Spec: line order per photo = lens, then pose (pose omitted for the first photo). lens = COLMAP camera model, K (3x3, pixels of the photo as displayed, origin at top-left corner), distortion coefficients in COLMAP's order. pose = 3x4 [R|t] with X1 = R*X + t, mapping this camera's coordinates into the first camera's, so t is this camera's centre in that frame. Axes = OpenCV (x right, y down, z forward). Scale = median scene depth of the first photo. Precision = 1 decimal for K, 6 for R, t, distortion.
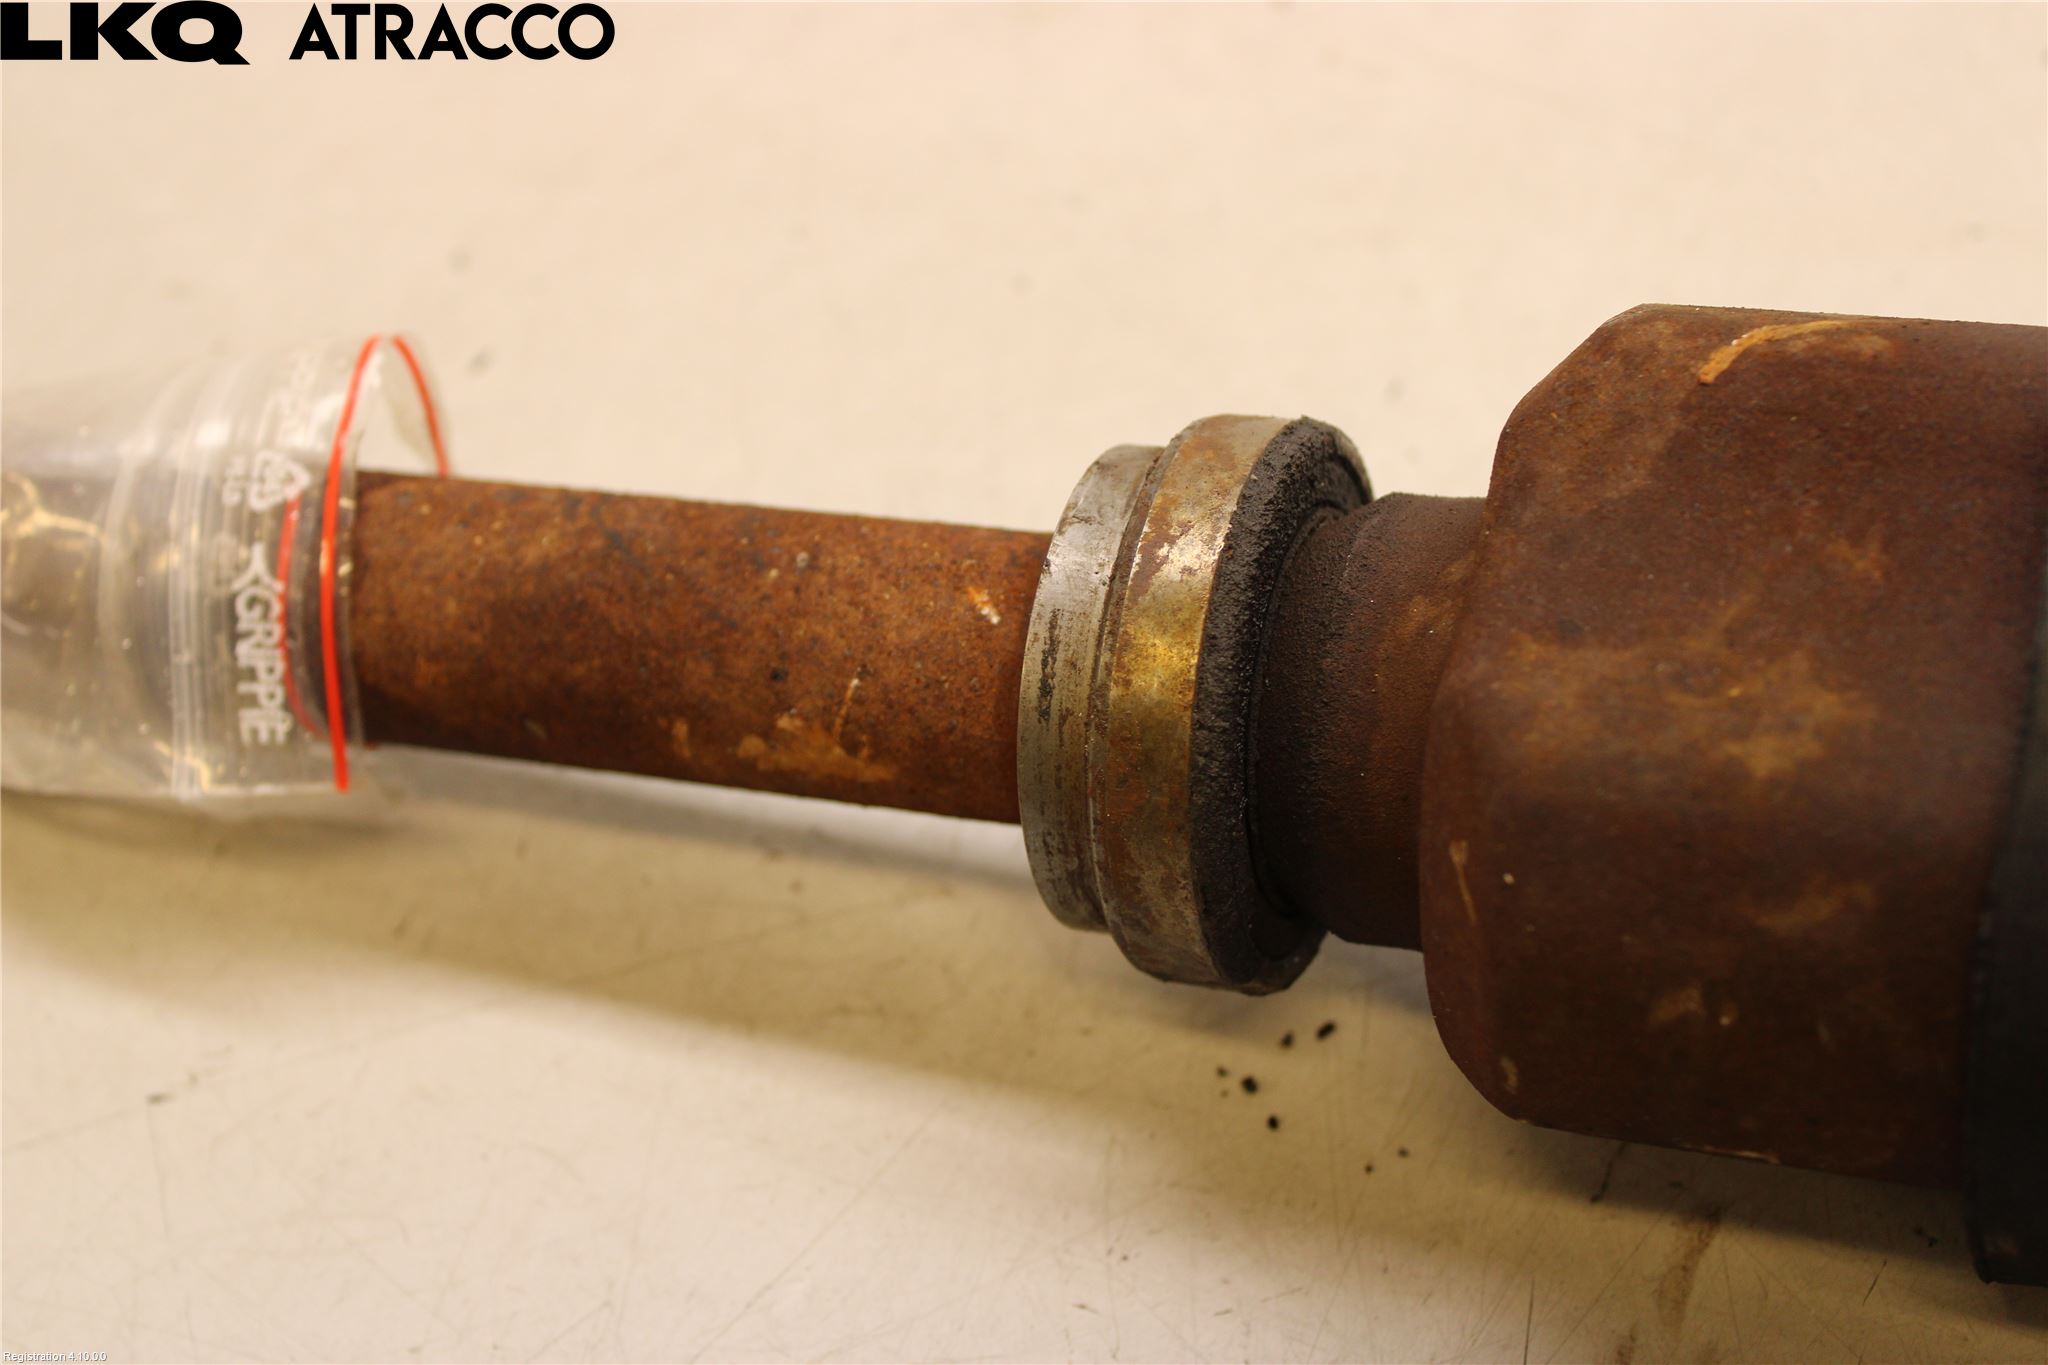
lens RADIAL K [[3313.0, 0, 1024.0], [0, 3313.0, 682.5], [0, 0, 1]] dist [-0.026981, -0.076351]
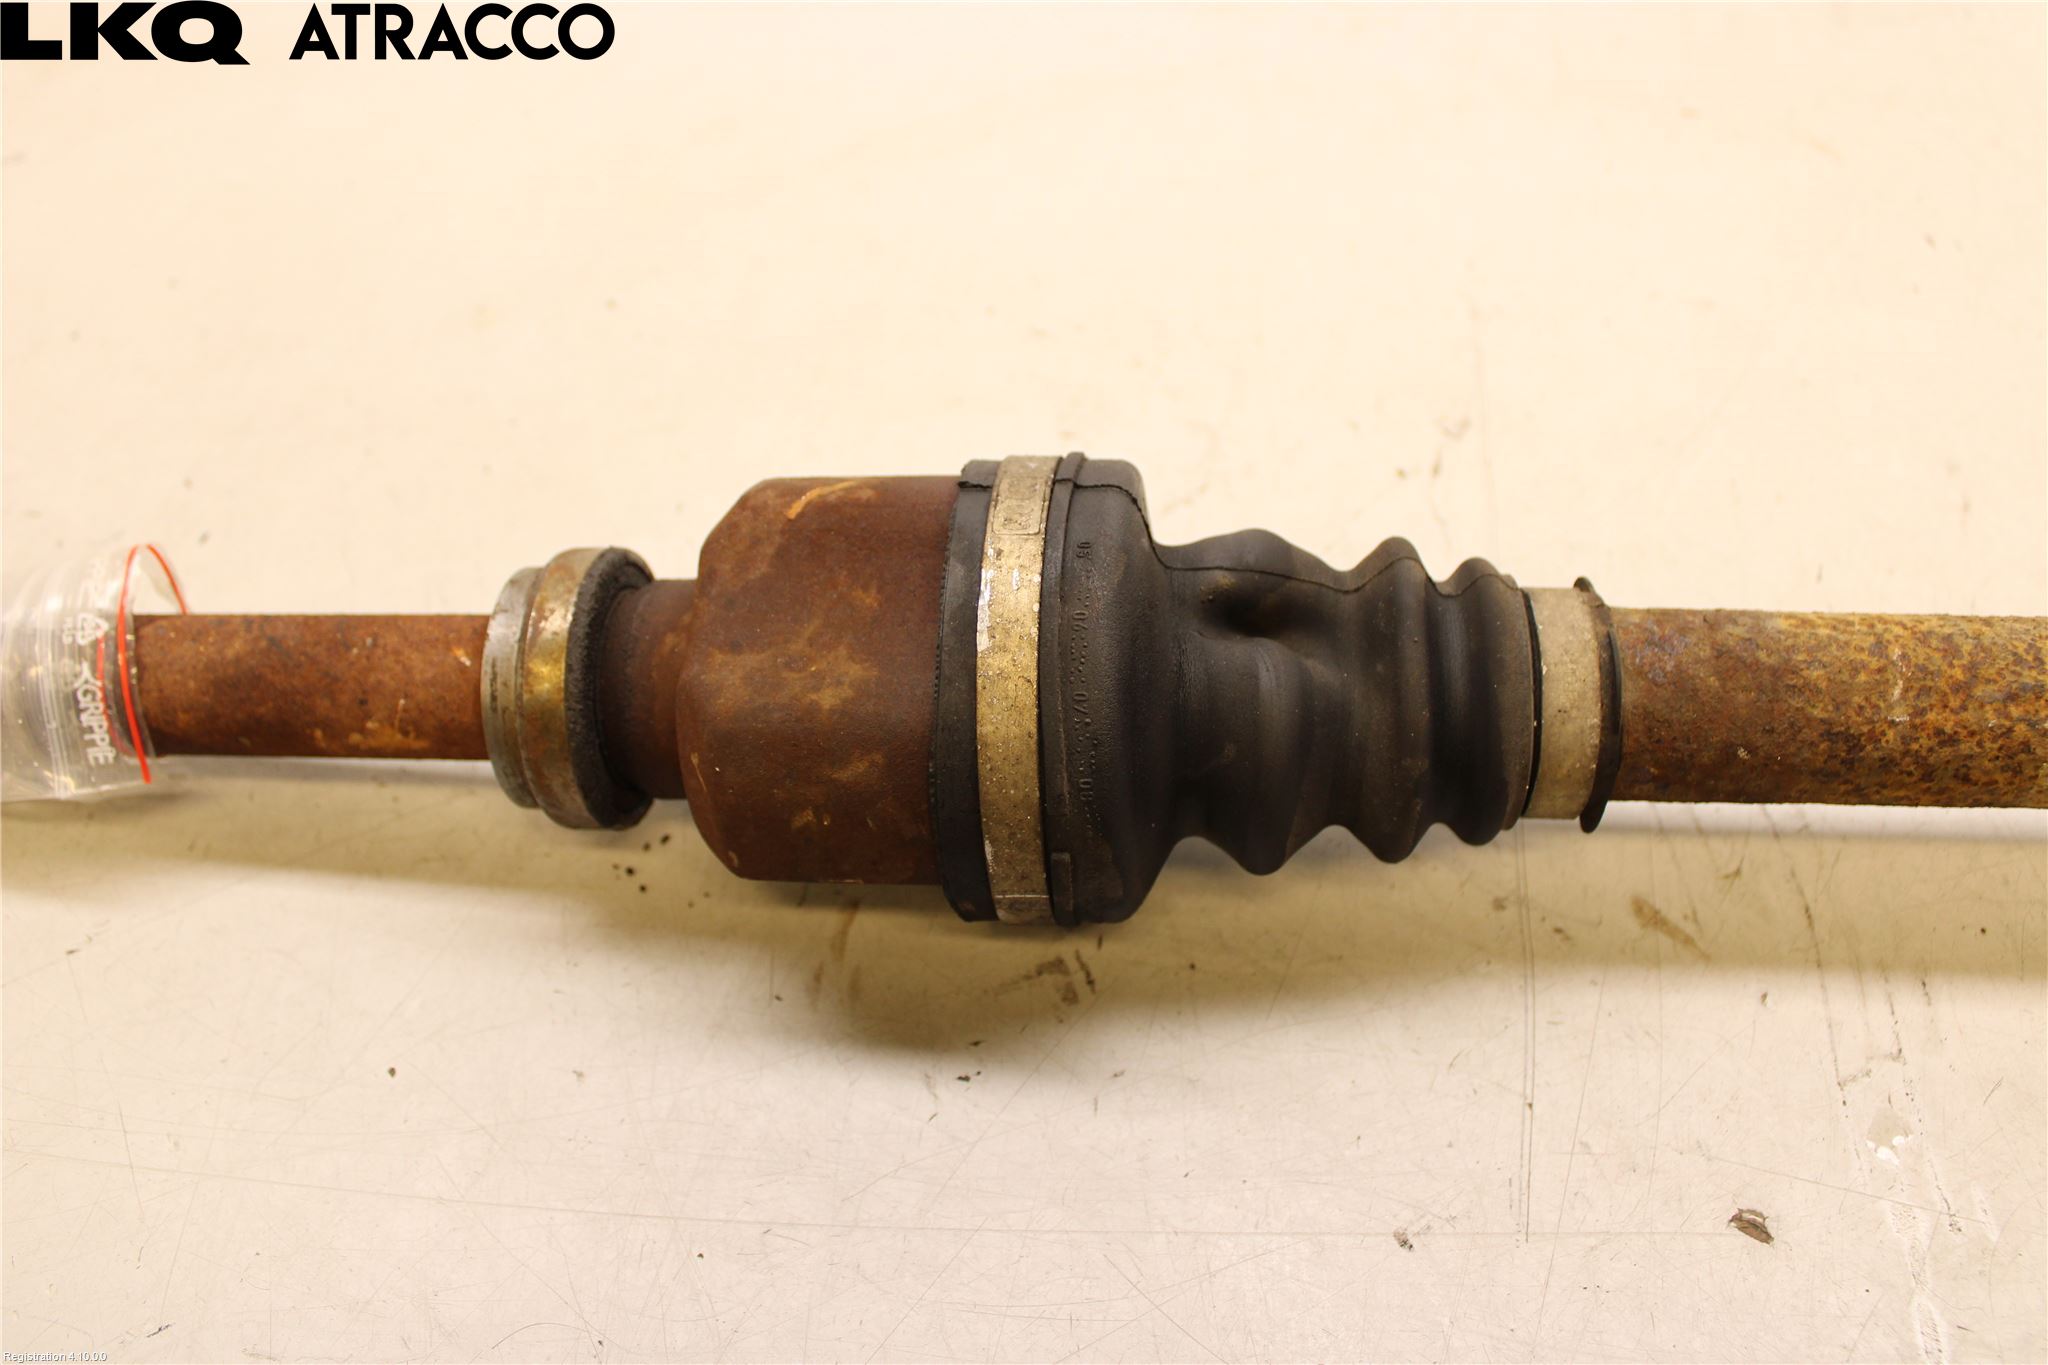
lens RADIAL K [[1802.6, 0, 1024.0], [0, 1802.6, 682.5], [0, 0, 1]] dist [-0.171994, 0.163031]
pose [[0.964013, -0.117942, 0.238263, 0.056918], [0.106399, 0.992464, 0.060787, -0.035963], [-0.243636, -0.033248, 0.969297, -0.121885]]
